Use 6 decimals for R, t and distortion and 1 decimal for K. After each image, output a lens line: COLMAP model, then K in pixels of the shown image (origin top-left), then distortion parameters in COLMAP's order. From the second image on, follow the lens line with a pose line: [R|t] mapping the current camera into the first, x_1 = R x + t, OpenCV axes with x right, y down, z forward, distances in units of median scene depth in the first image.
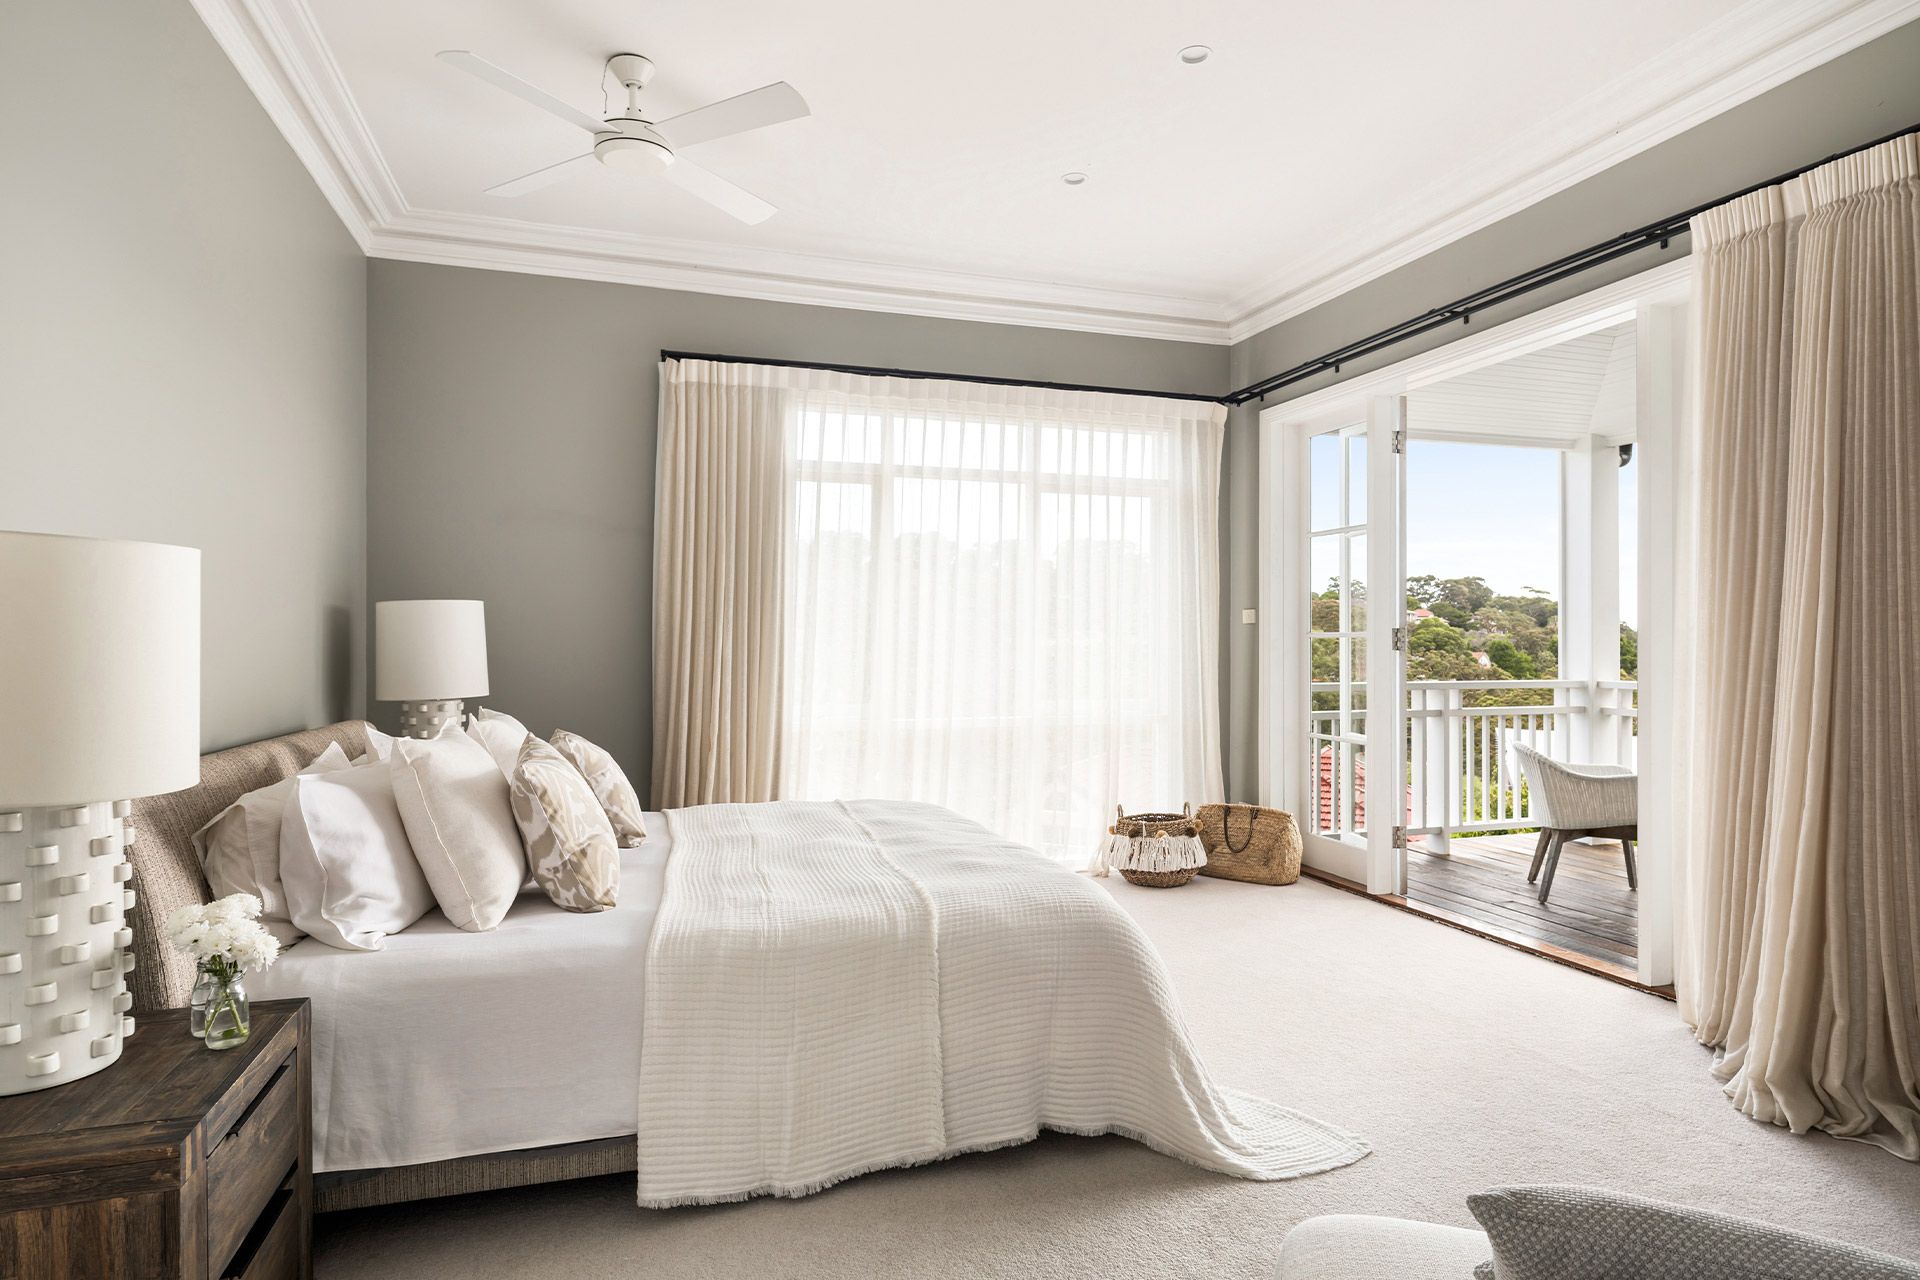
lens RADIAL K [[1087.4, 0, 960.0], [0, 1087.4, 640.0], [0, 0, 1]] dist [0.010838, -0.000542]
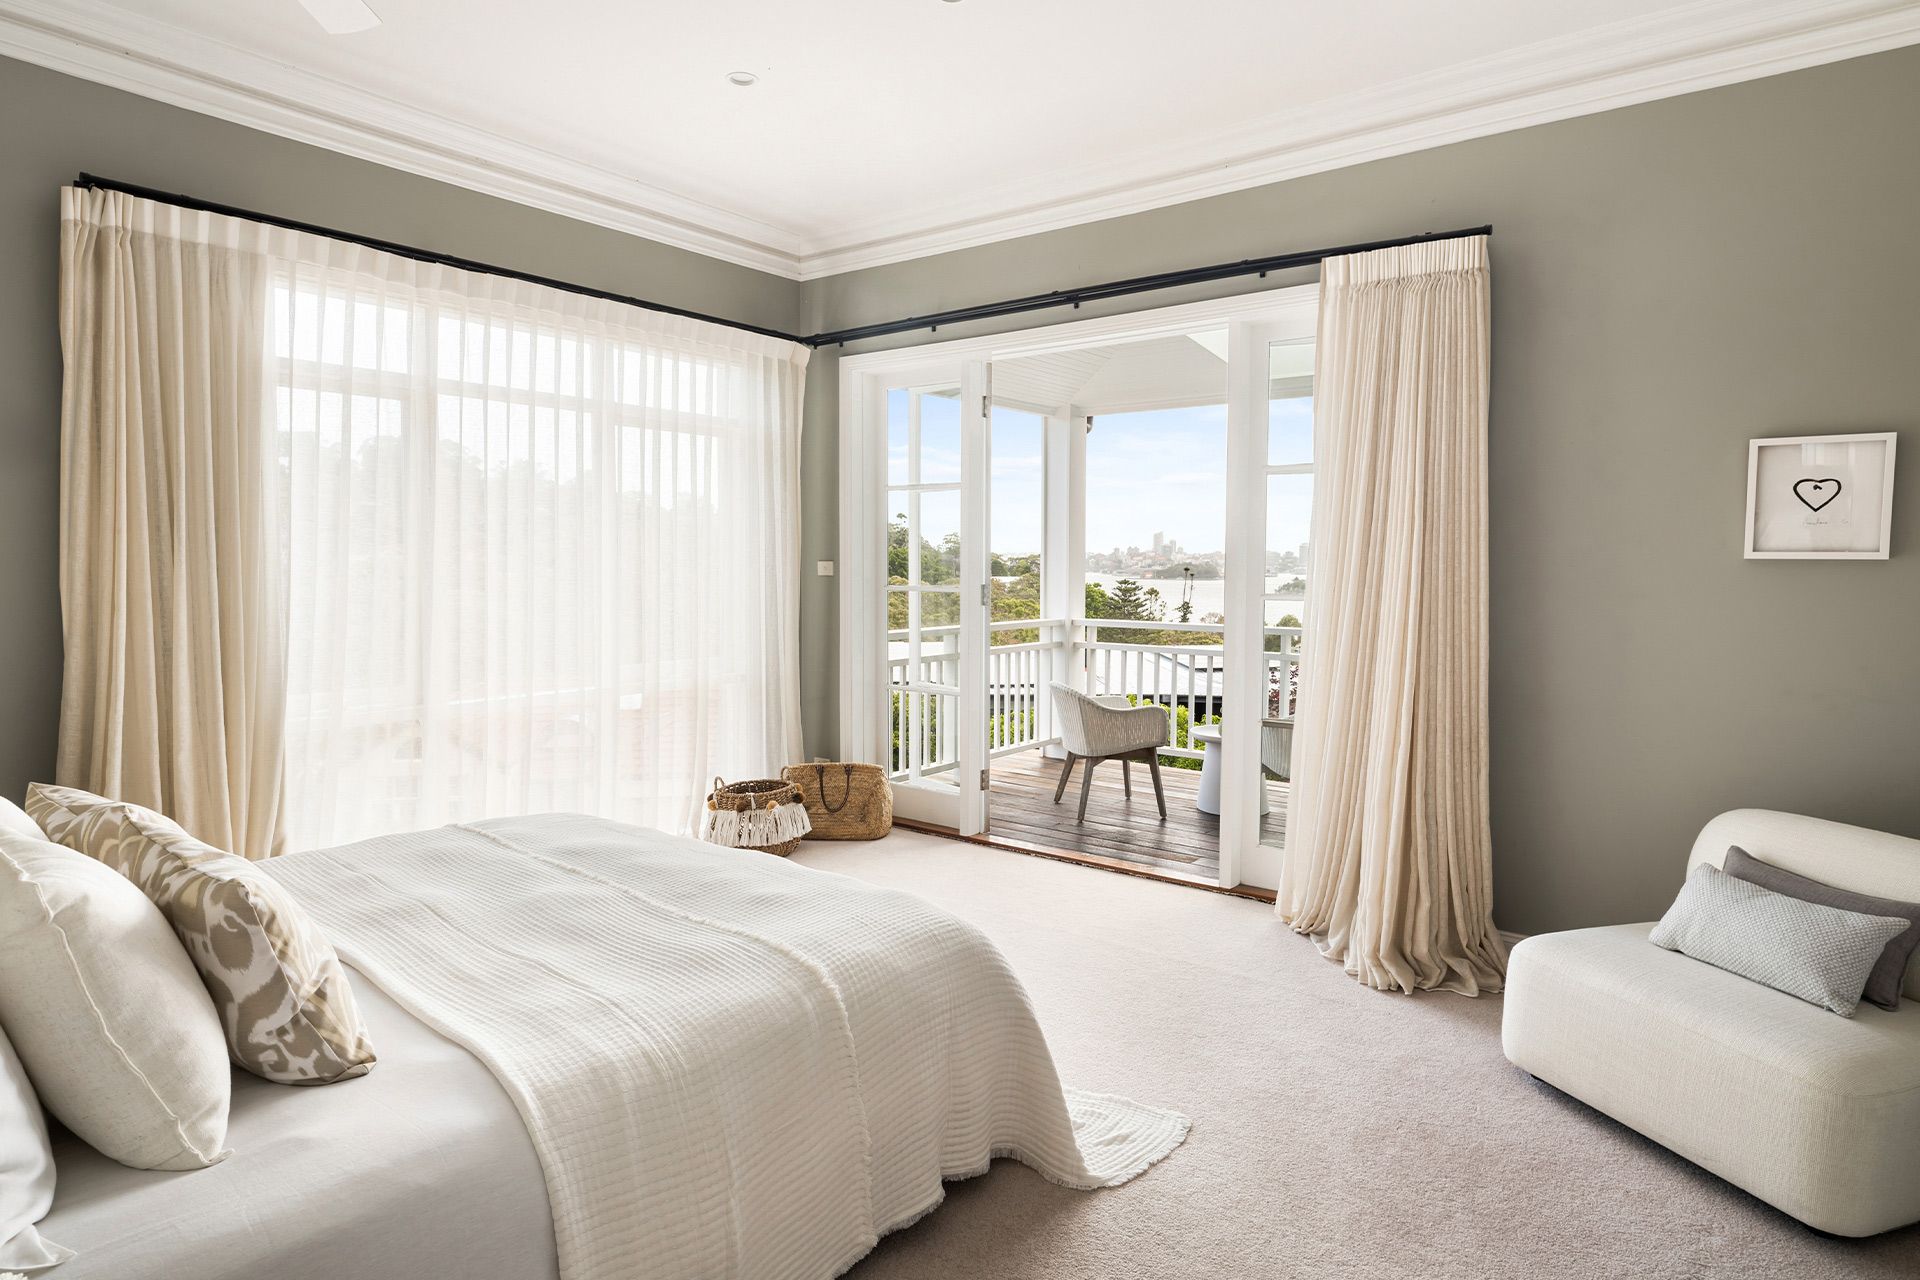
lens RADIAL K [[1103.9, 0, 965.7], [0, 1103.9, 619.9], [0, 0, 1]] dist [0.000690, 0.000434]
pose [[0.814935, -0.031102, 0.578718, -0.225311], [-0.006243, 0.998030, 0.062428, -0.041764], [-0.579519, -0.054488, 0.813135, 0.133171]]
